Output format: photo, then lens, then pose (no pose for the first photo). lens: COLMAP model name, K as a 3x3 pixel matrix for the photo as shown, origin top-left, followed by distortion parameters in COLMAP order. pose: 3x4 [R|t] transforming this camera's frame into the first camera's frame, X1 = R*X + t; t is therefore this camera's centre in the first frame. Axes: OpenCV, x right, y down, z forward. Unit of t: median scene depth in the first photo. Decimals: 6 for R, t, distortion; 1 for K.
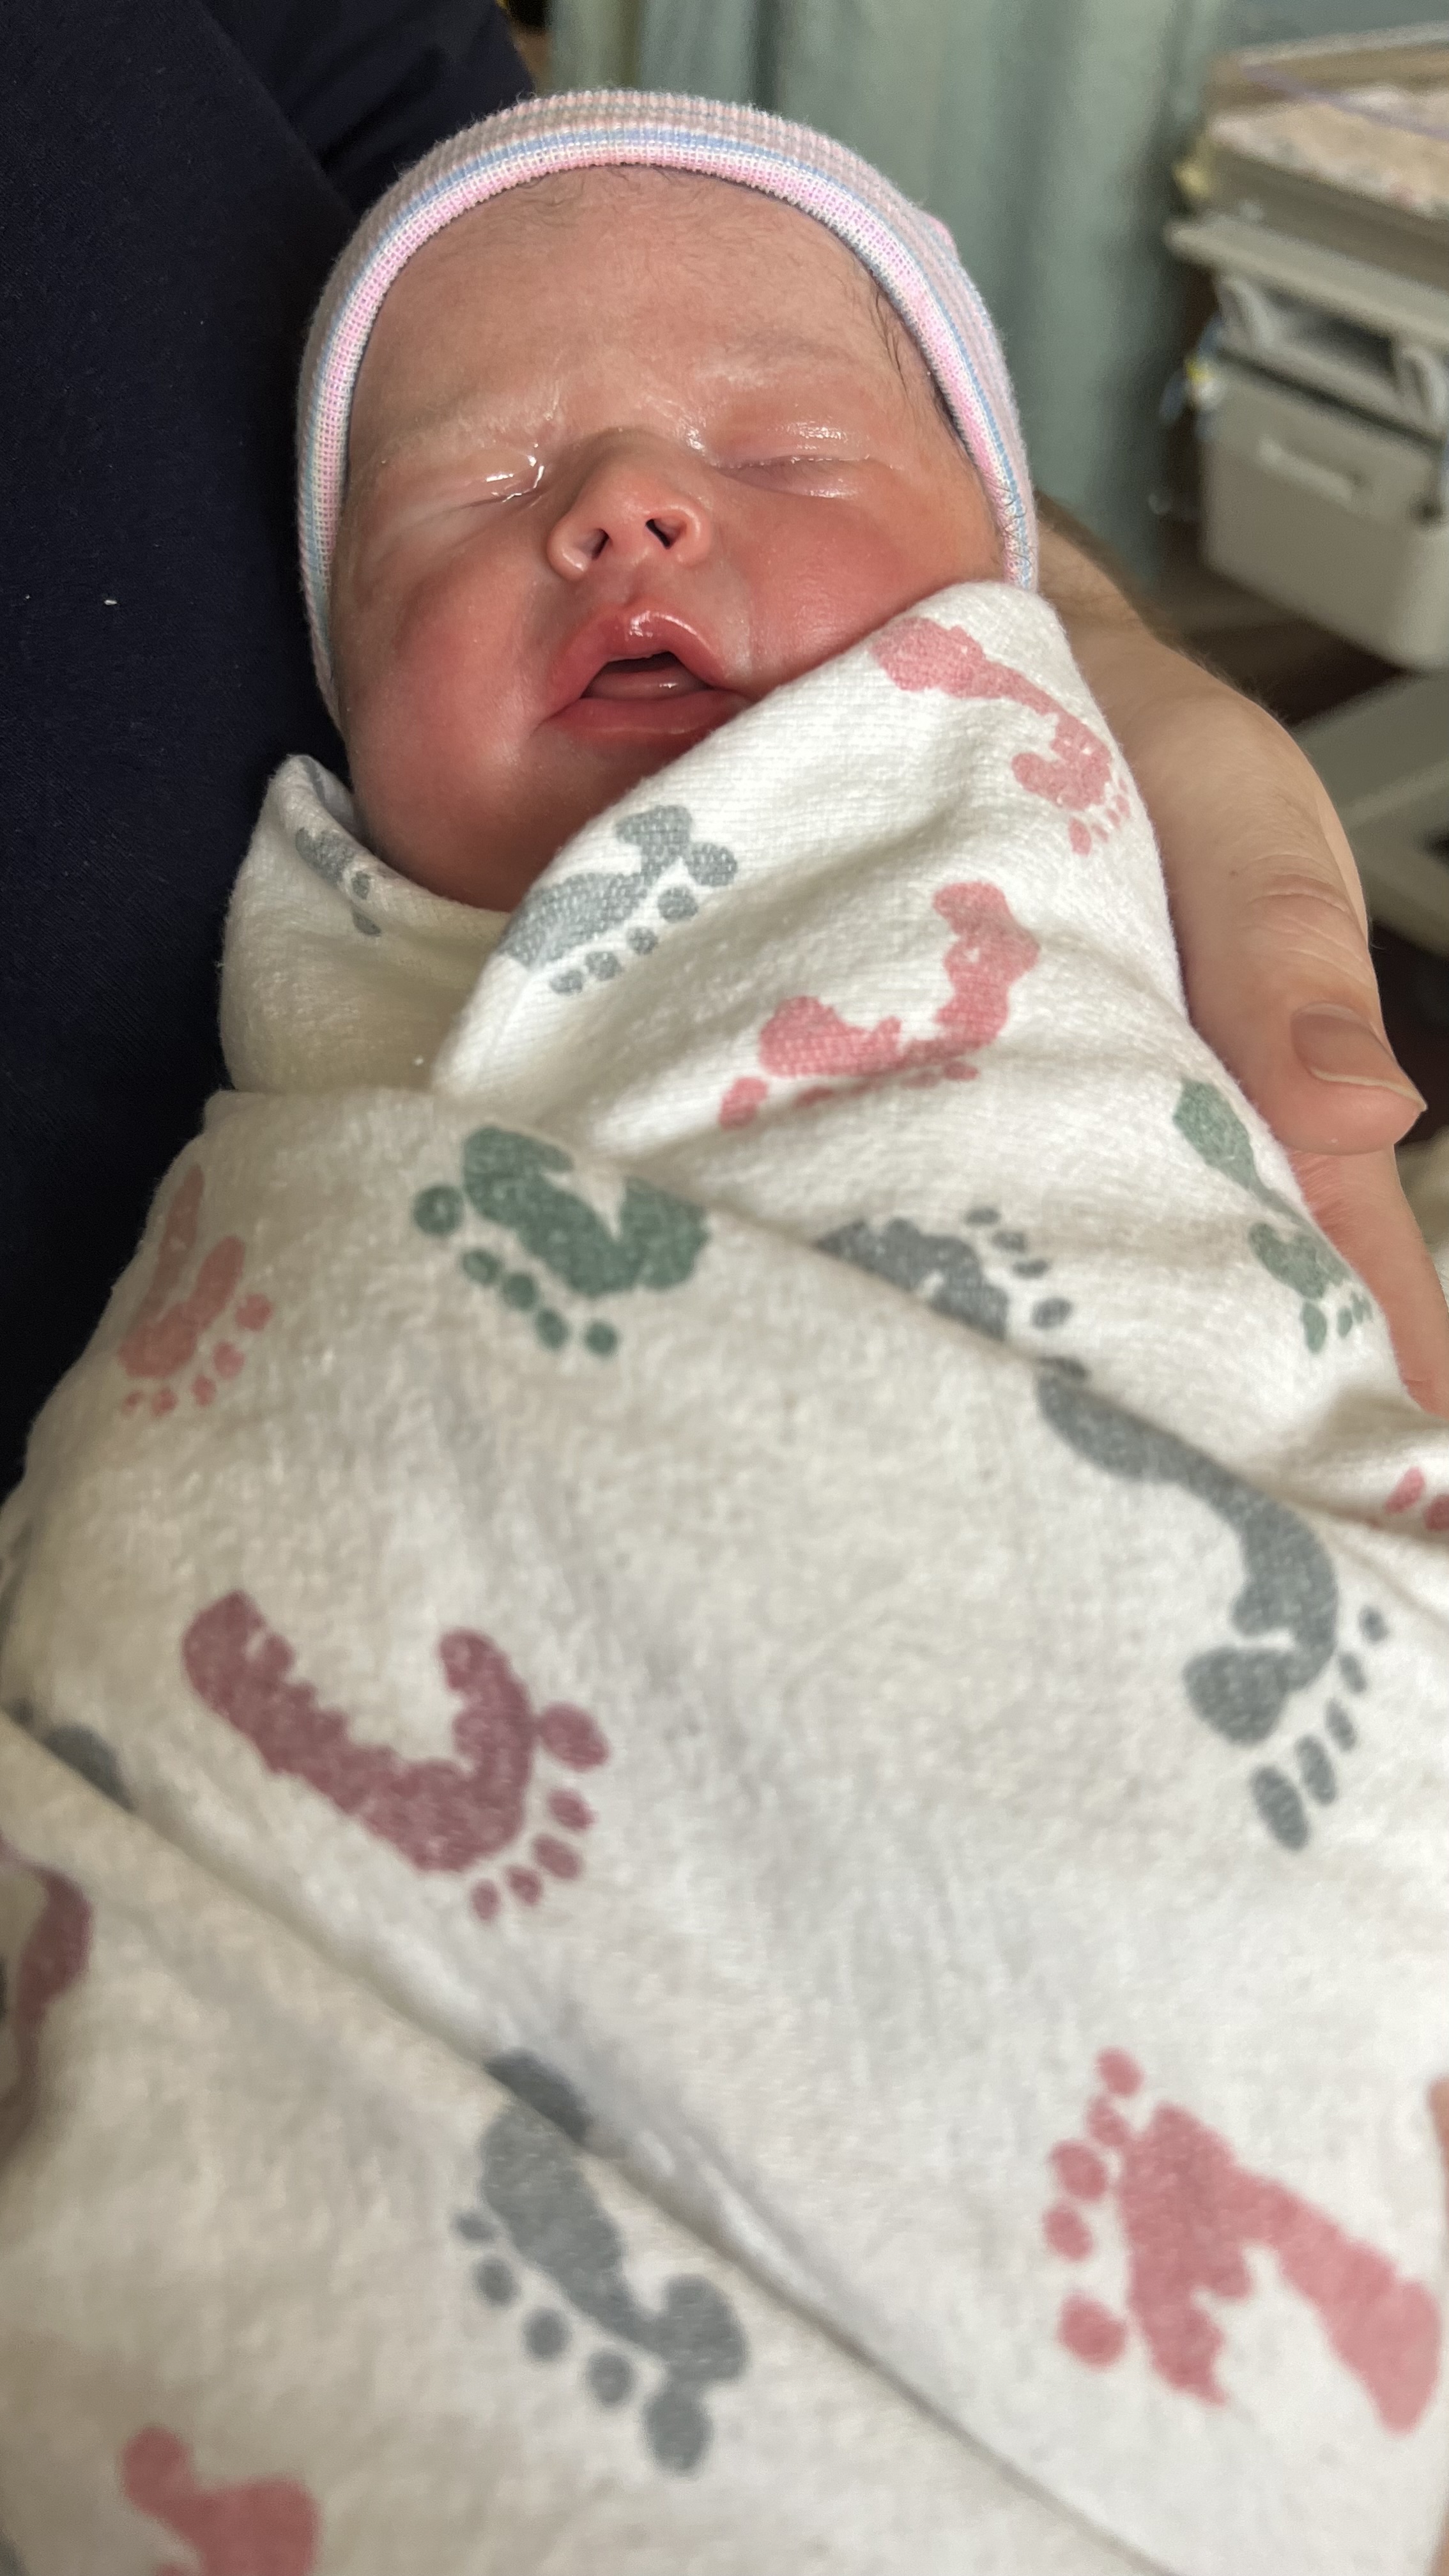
lens RADIAL K [[2025.5, 0, 729.1], [0, 2025.5, 1229.8], [0, 0, 1]] dist [-0.058285, 0.265132]
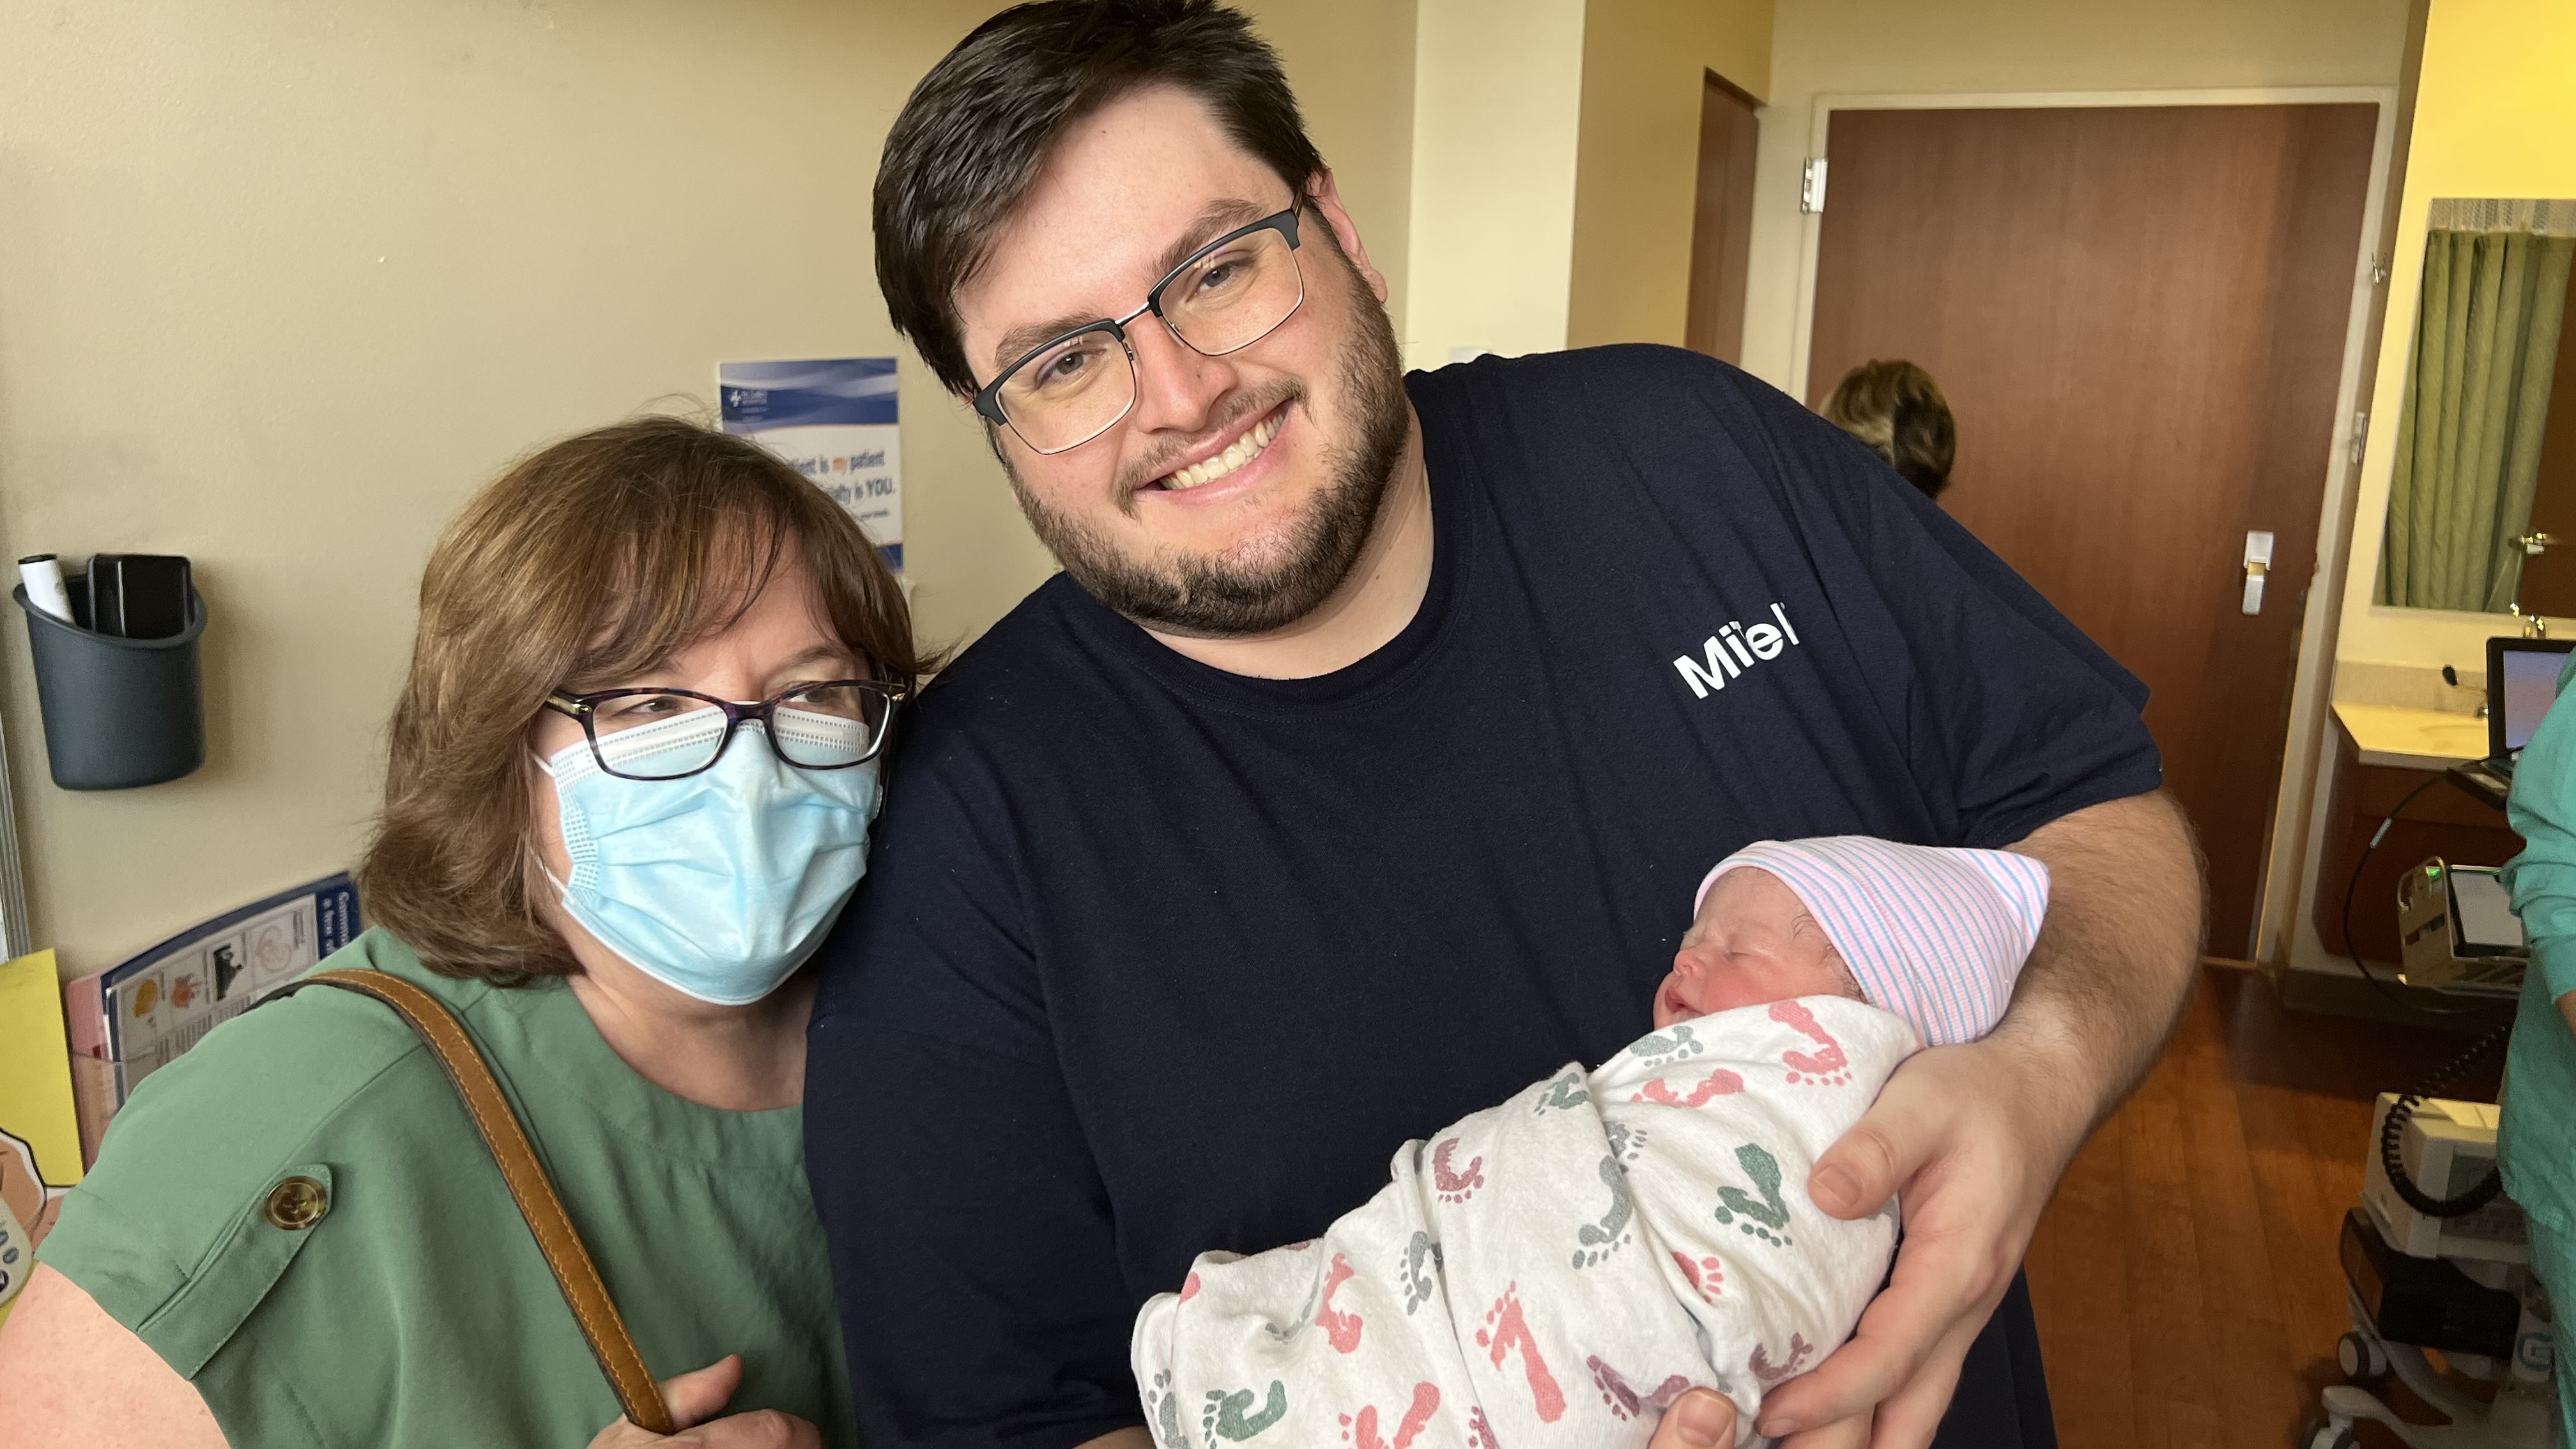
lens RADIAL K [[1942.8, 0, 1256.7], [0, 1942.8, 714.3], [0, 0, 1]] dist [0.045604, -0.005497]
pose [[0.509282, 0.138369, -0.849403, 3.064253], [-0.454749, 0.881212, -0.129106, 0.115360], [0.730640, 0.452017, 0.511709, -1.951448]]
